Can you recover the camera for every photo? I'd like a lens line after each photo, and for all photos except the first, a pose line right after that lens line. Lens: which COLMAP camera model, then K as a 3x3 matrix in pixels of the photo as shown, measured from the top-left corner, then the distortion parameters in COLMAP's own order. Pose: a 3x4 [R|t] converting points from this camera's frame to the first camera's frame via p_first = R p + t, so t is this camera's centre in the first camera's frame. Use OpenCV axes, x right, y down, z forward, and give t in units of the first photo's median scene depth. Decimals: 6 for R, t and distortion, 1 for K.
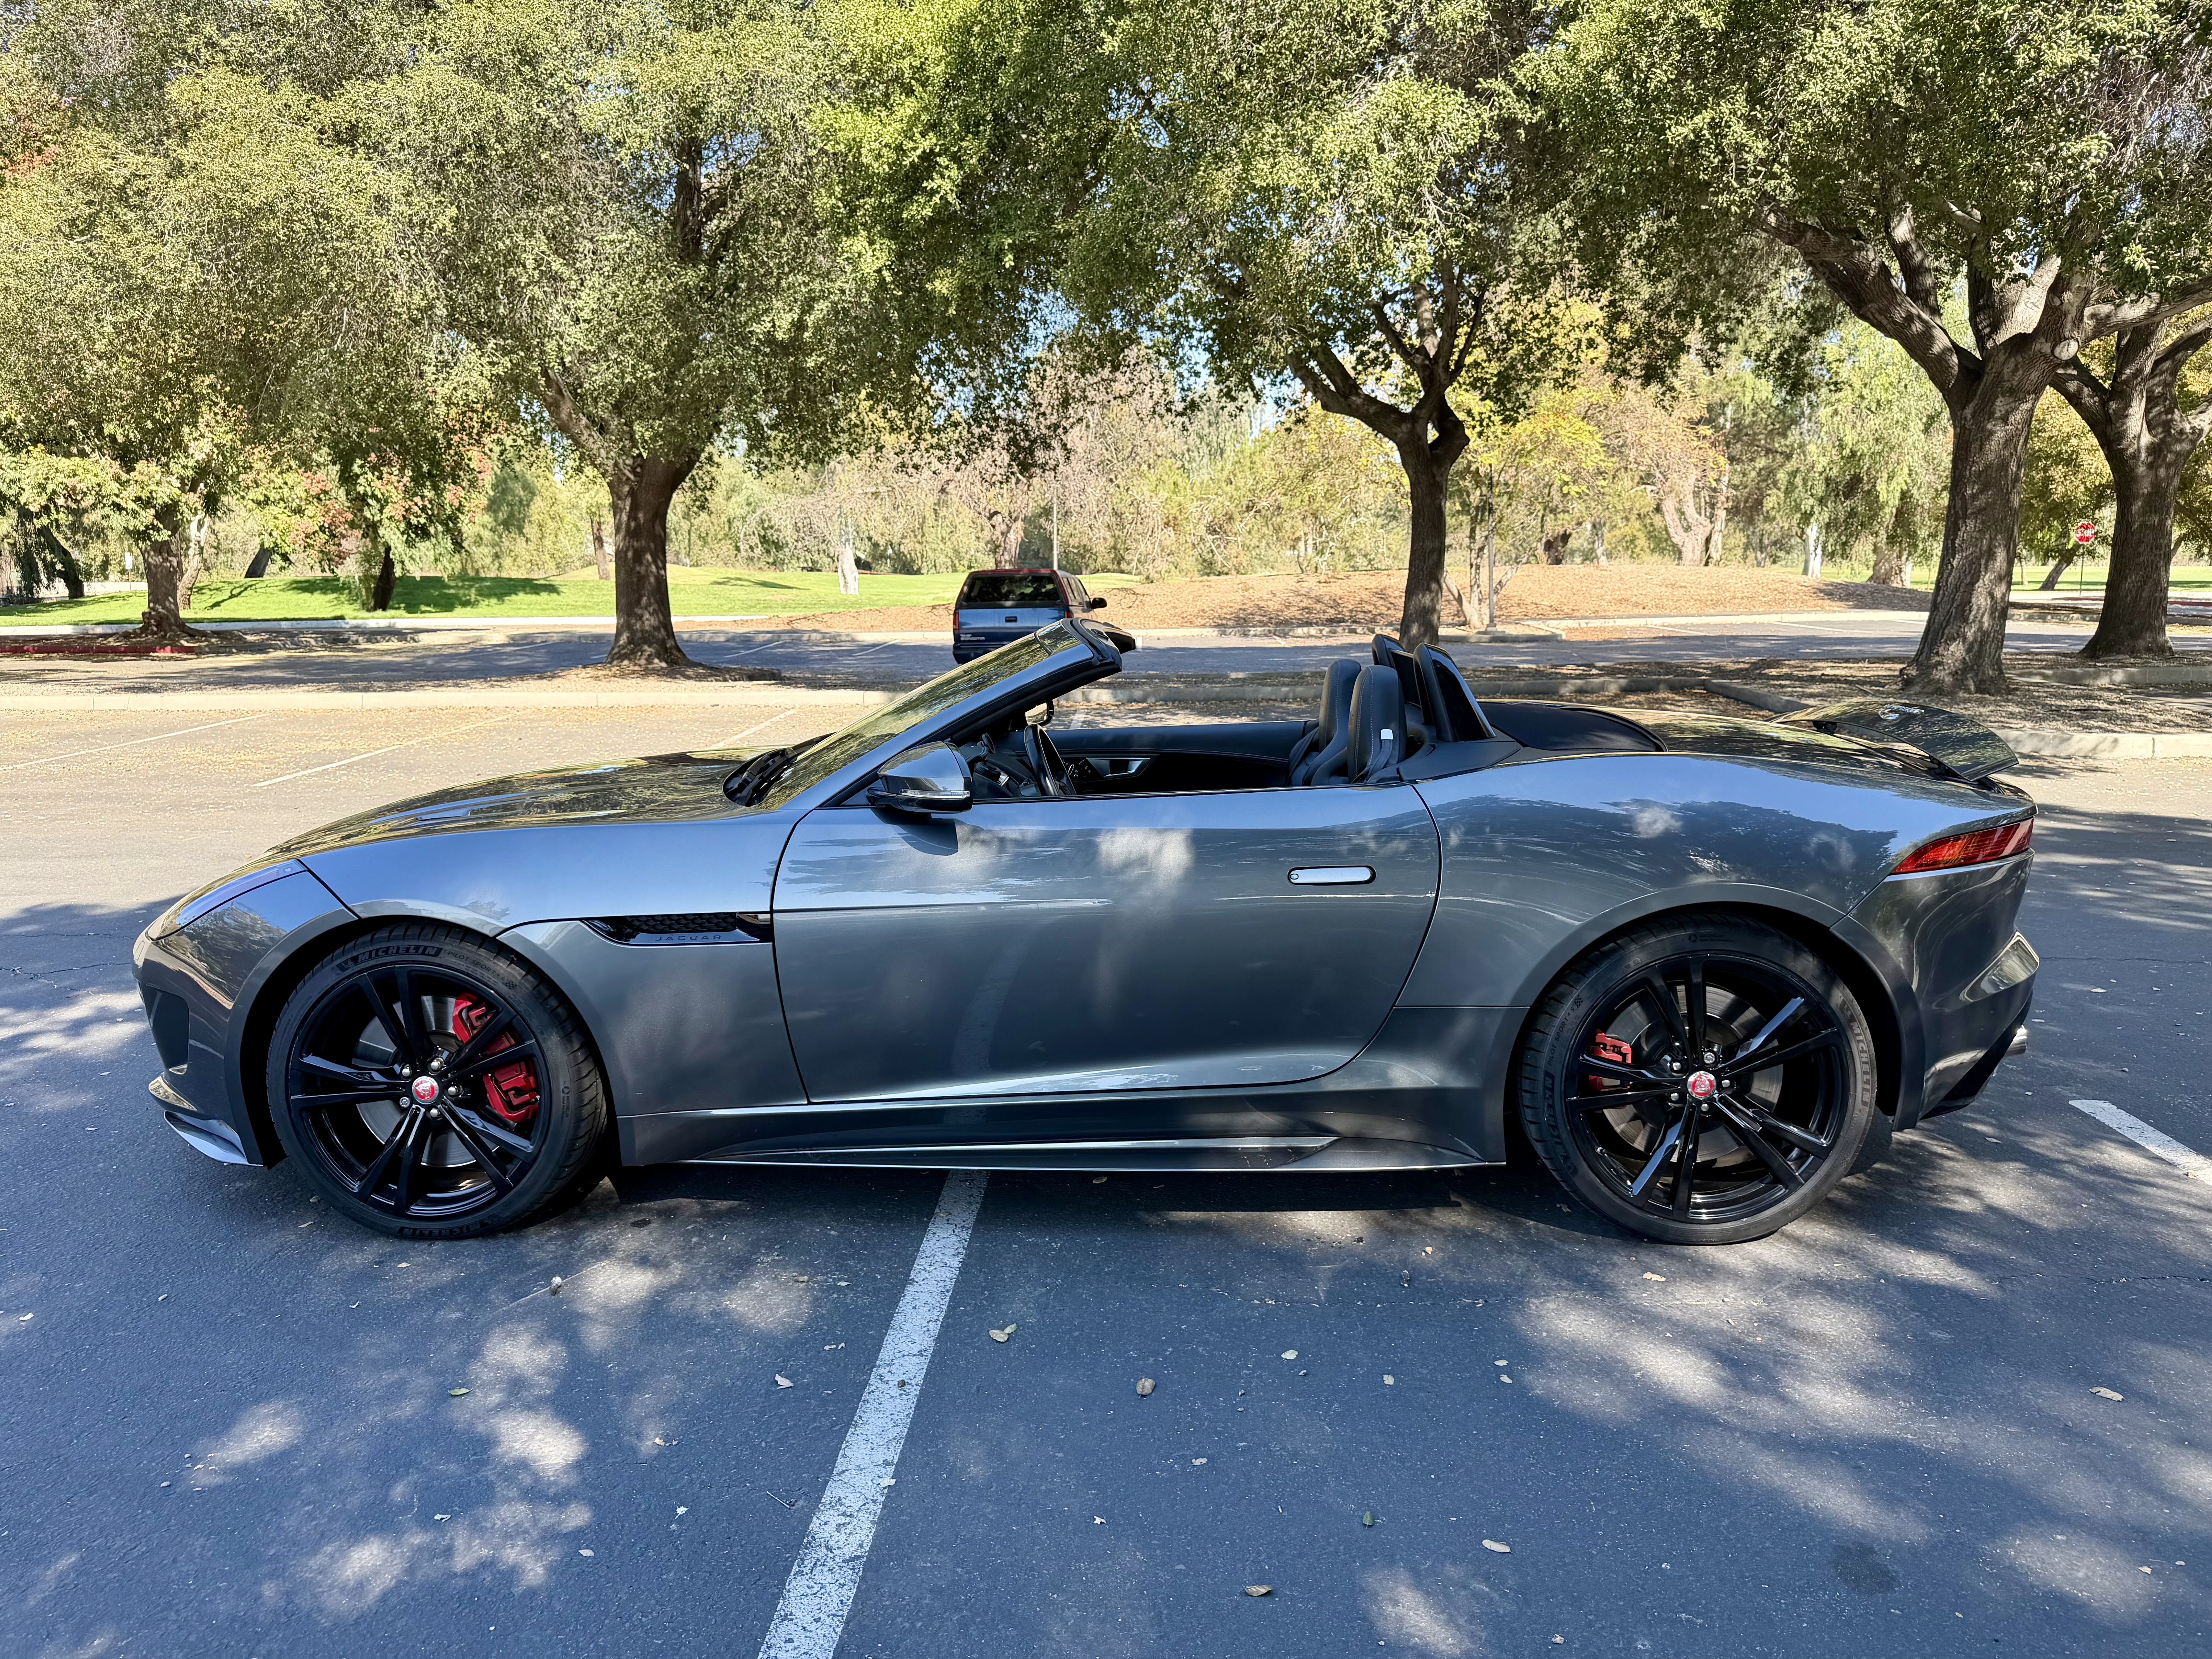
lens RADIAL K [[1538.6, 0, 1106.0], [0, 1538.6, 829.5], [0, 0, 1]] dist [0.035223, -0.048024]
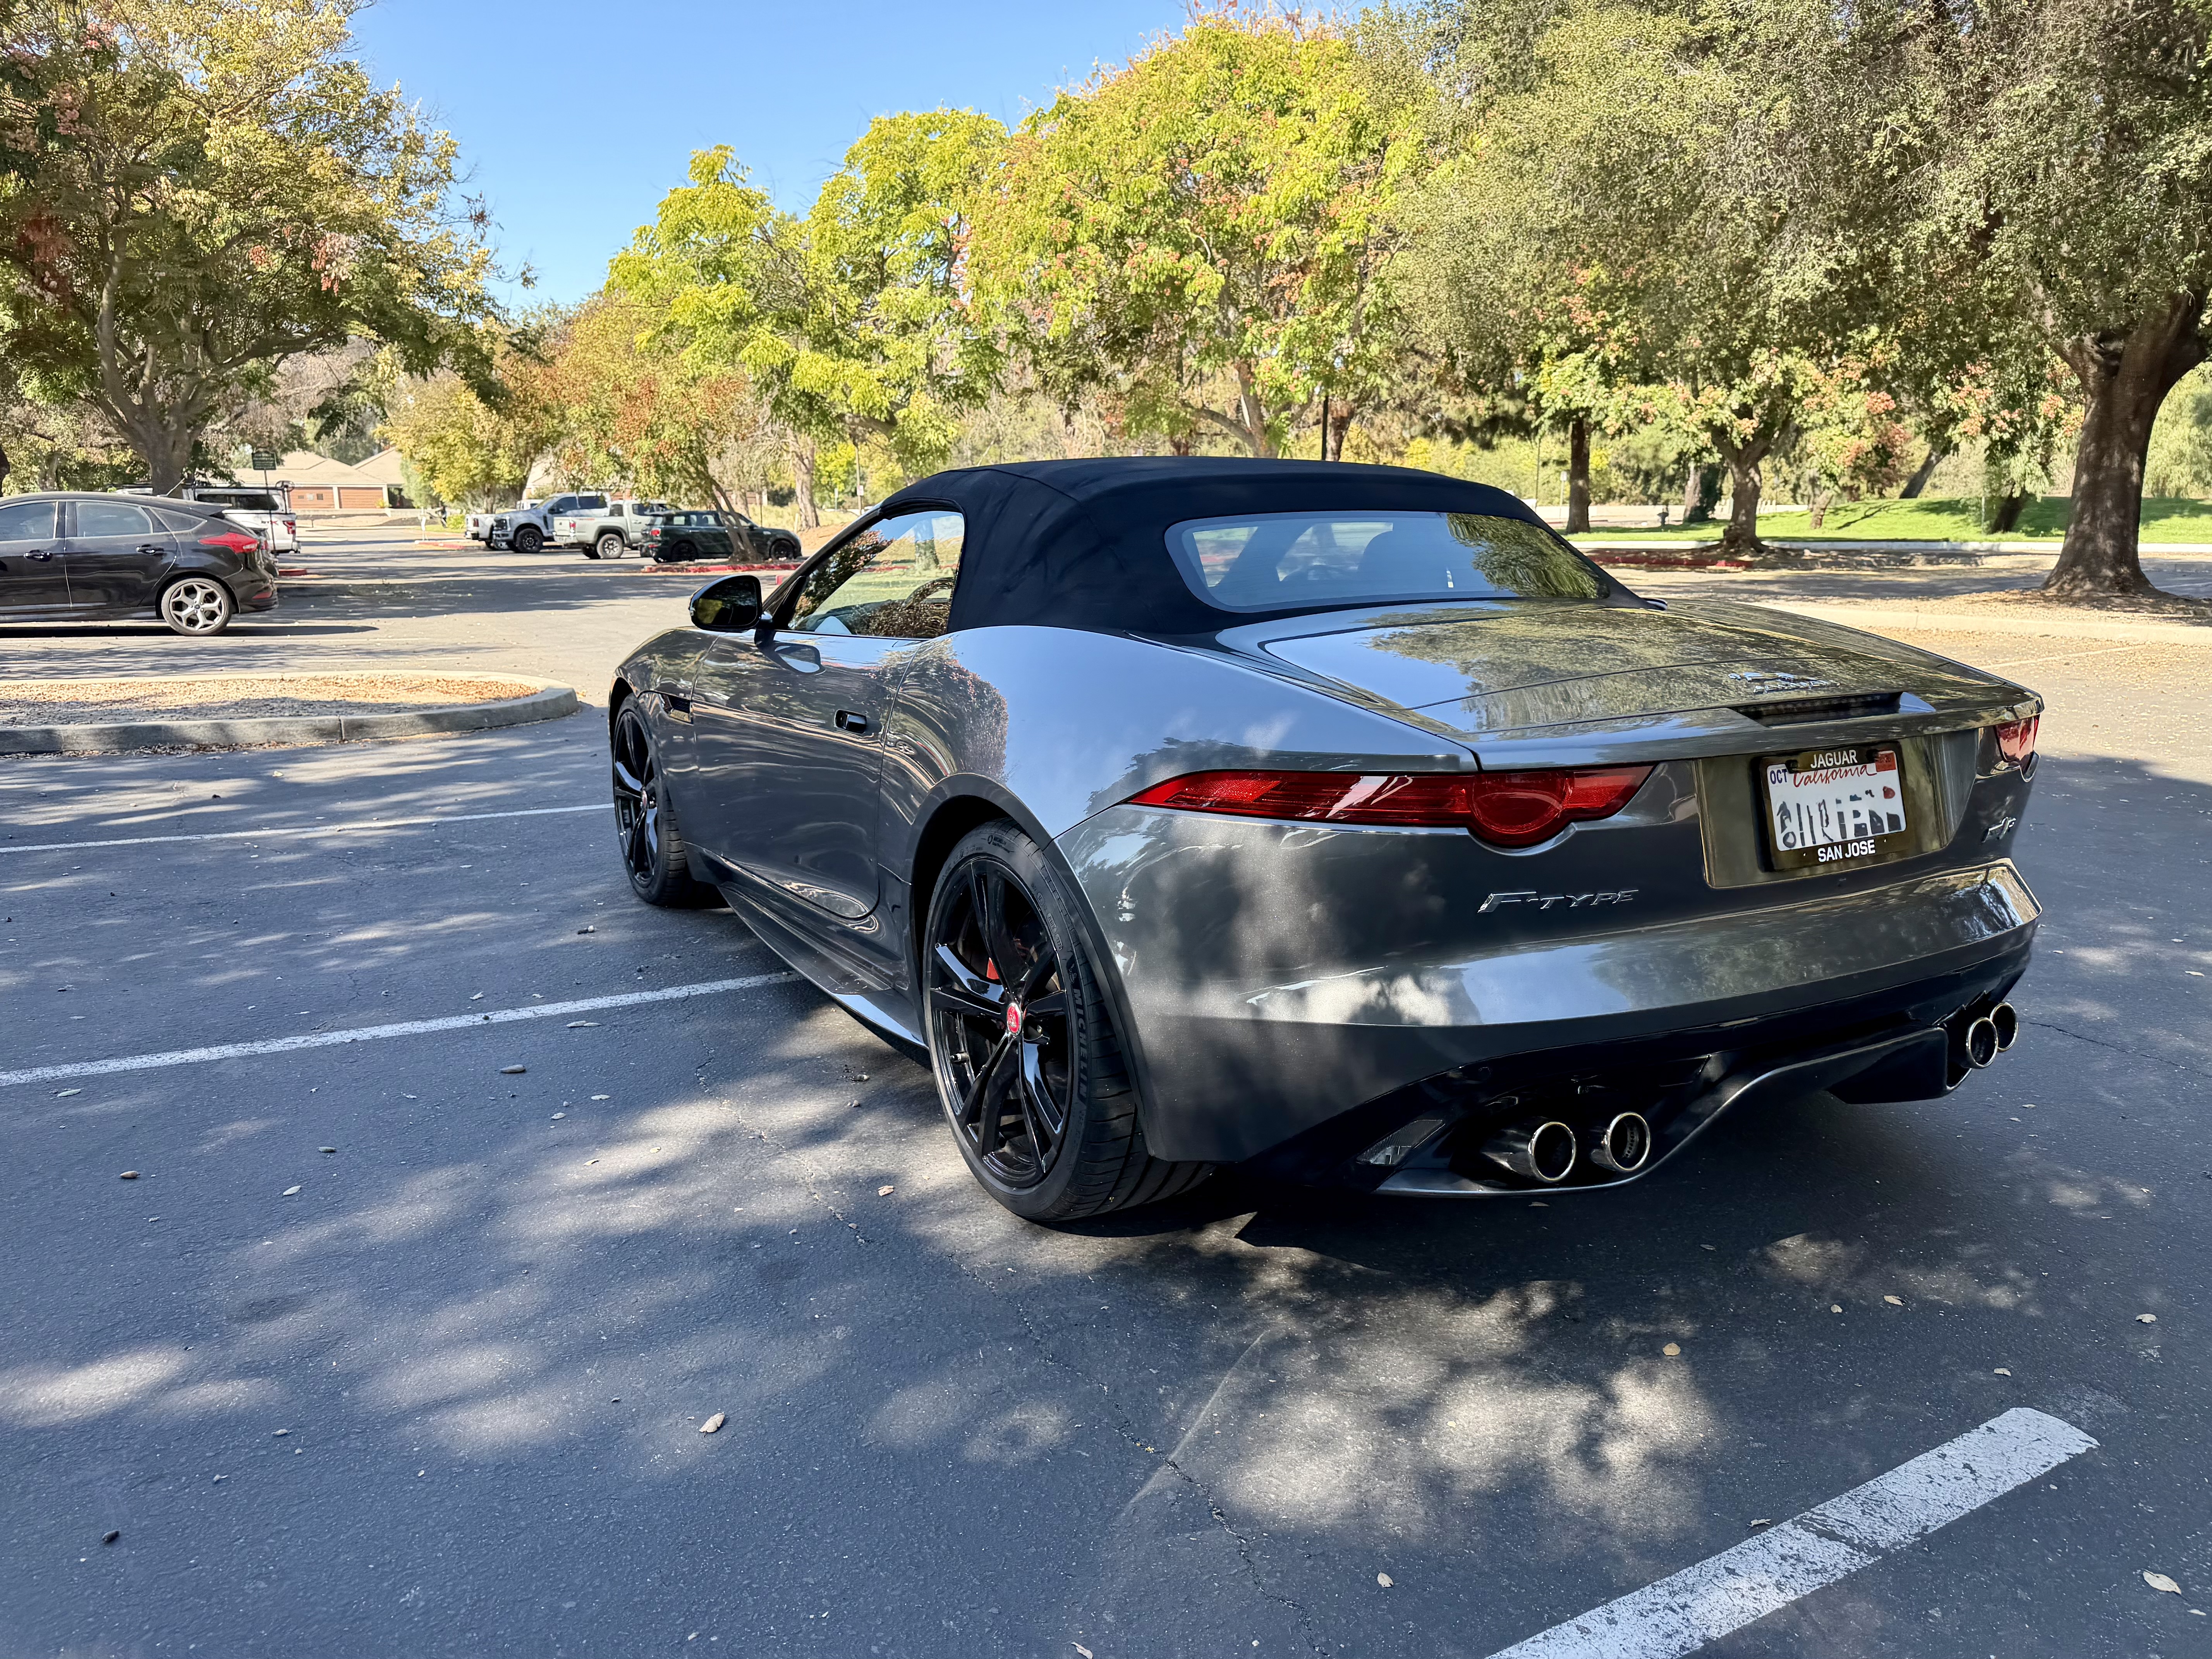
lens RADIAL K [[1546.7, 0, 1130.2], [0, 1546.7, 858.8], [0, 0, 1]] dist [0.043571, -0.068758]
pose [[0.541154, 0.185283, -0.820257, 0.247849], [-0.132781, 0.982015, 0.134221, -0.009082], [0.830374, 0.036280, 0.556024, 0.133336]]
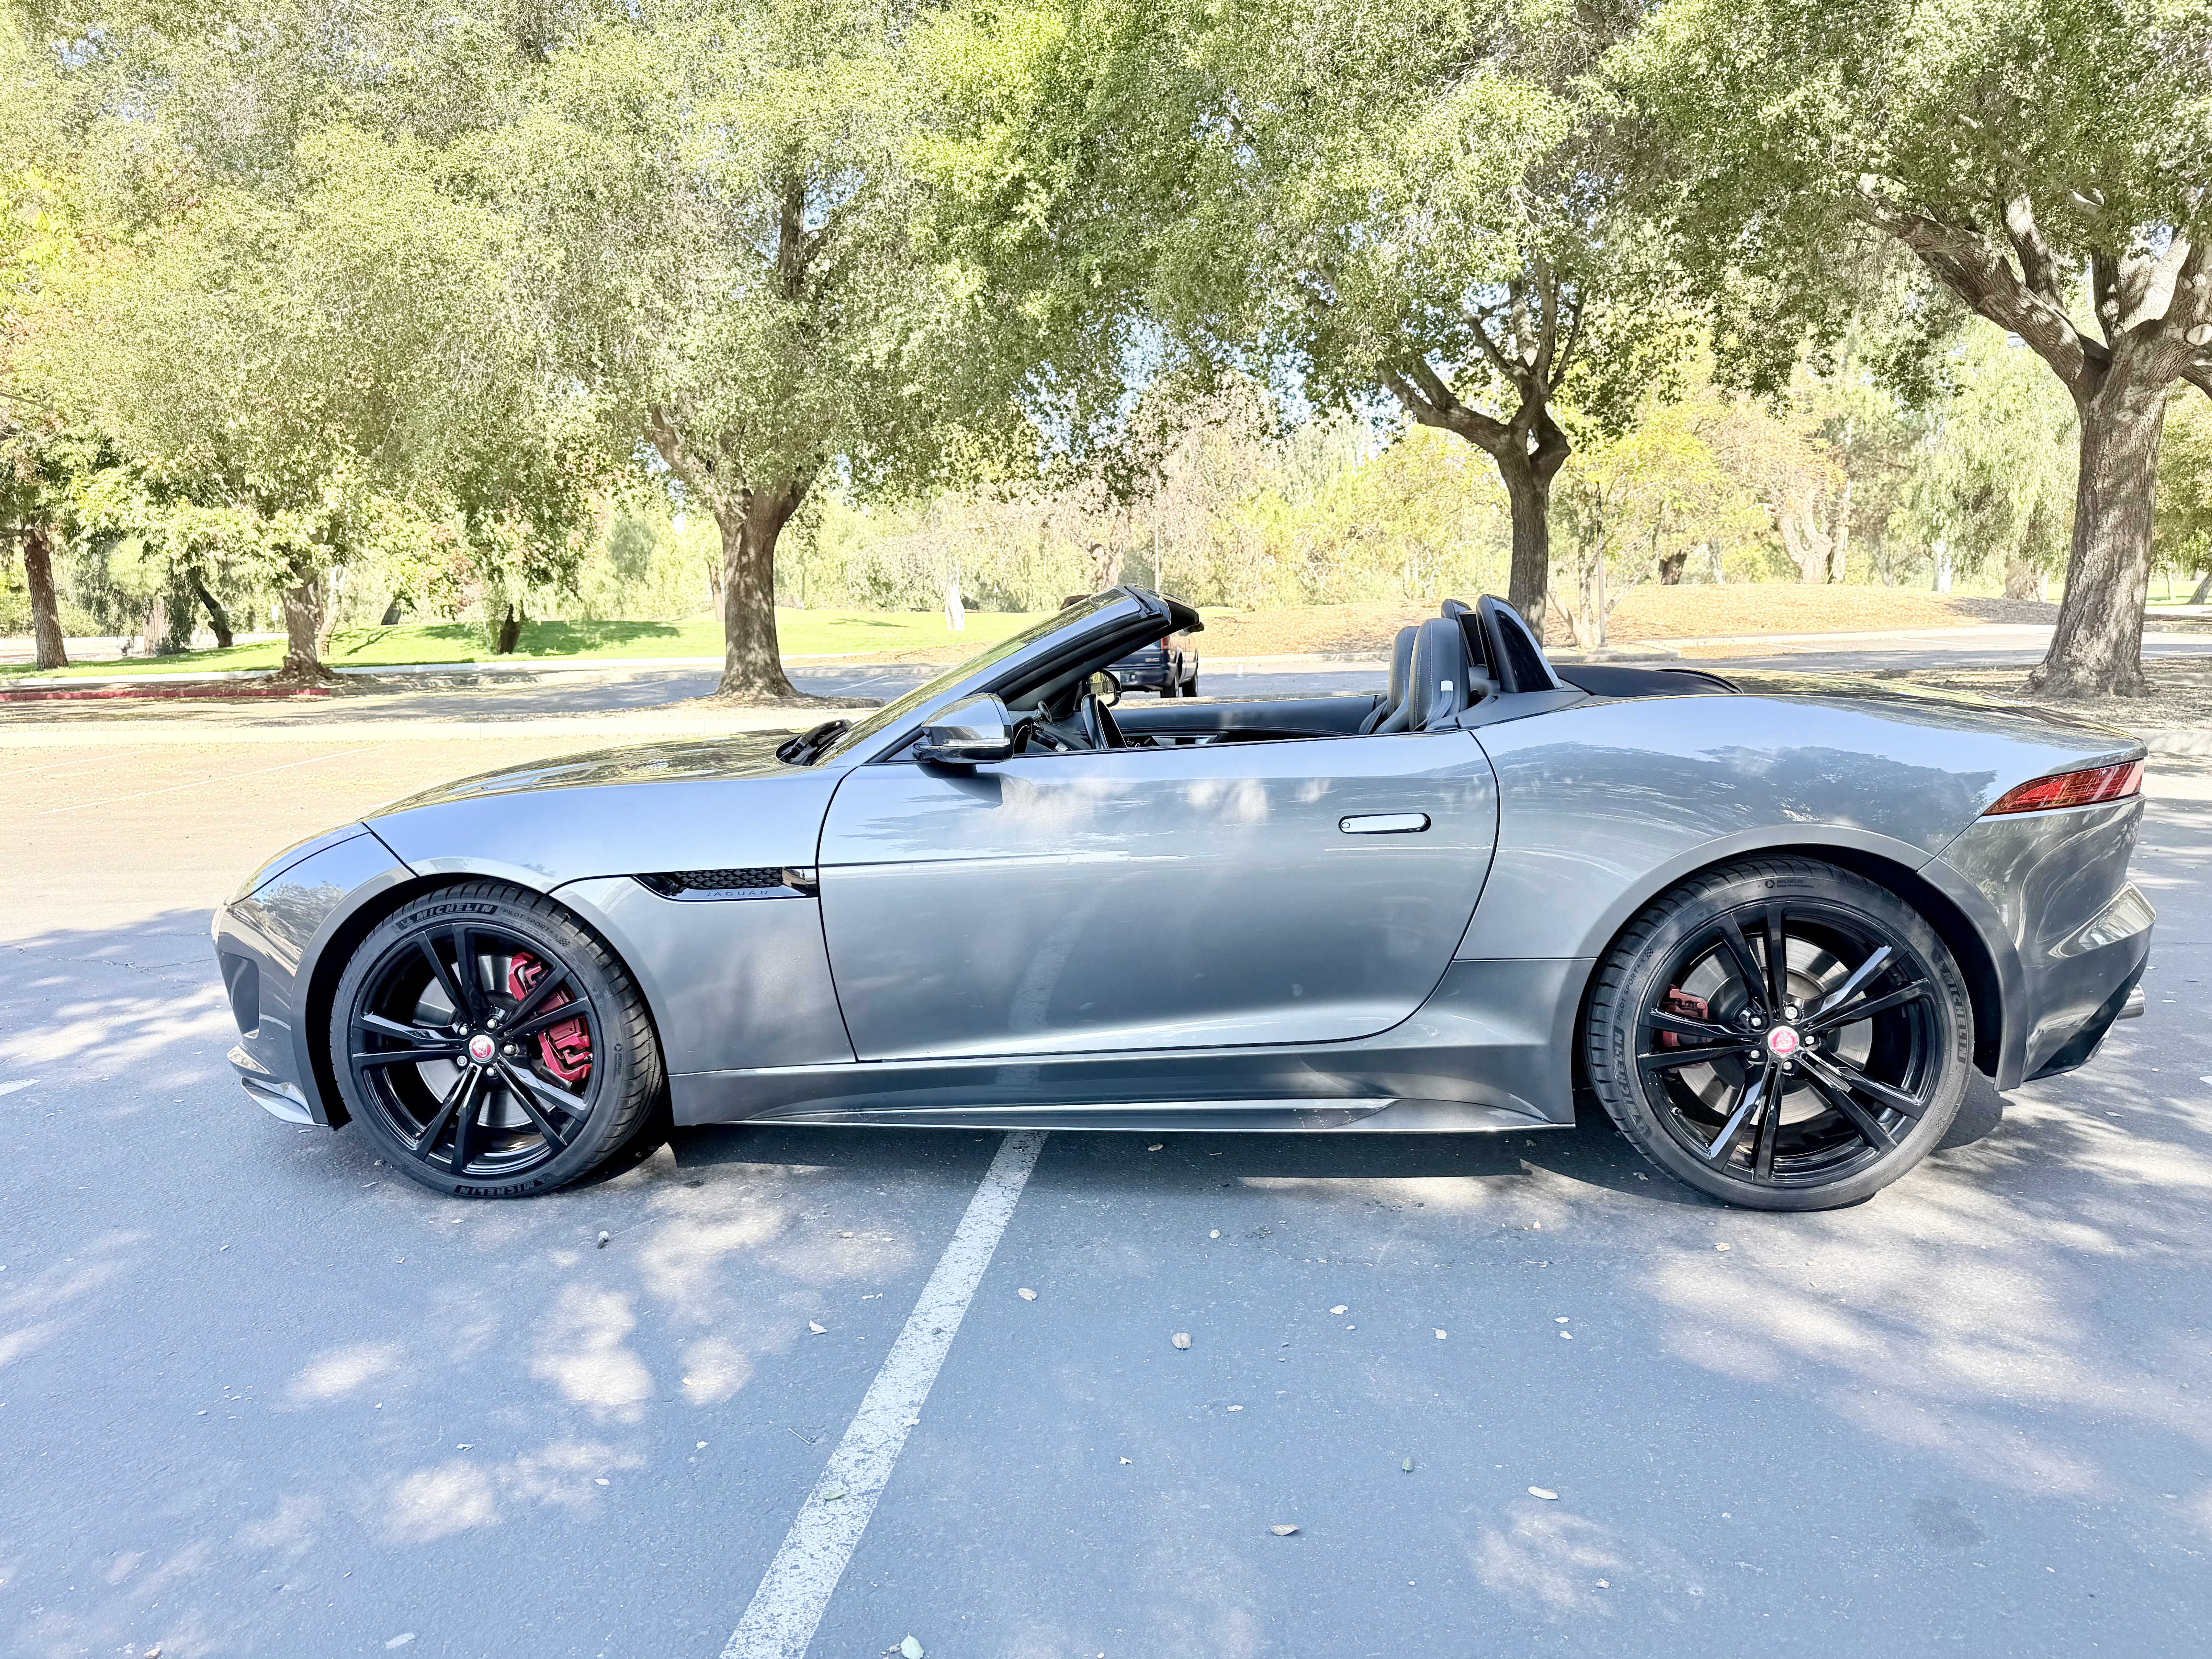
lens RADIAL K [[1536.1, 0, 1104.5], [0, 1536.1, 820.9], [0, 0, 1]] dist [0.043946, -0.053899]
pose [[0.997427, -0.009849, -0.071016, 0.008929], [0.007808, 0.999550, -0.028958, 0.012450], [0.071269, 0.028329, 0.997055, 0.004853]]
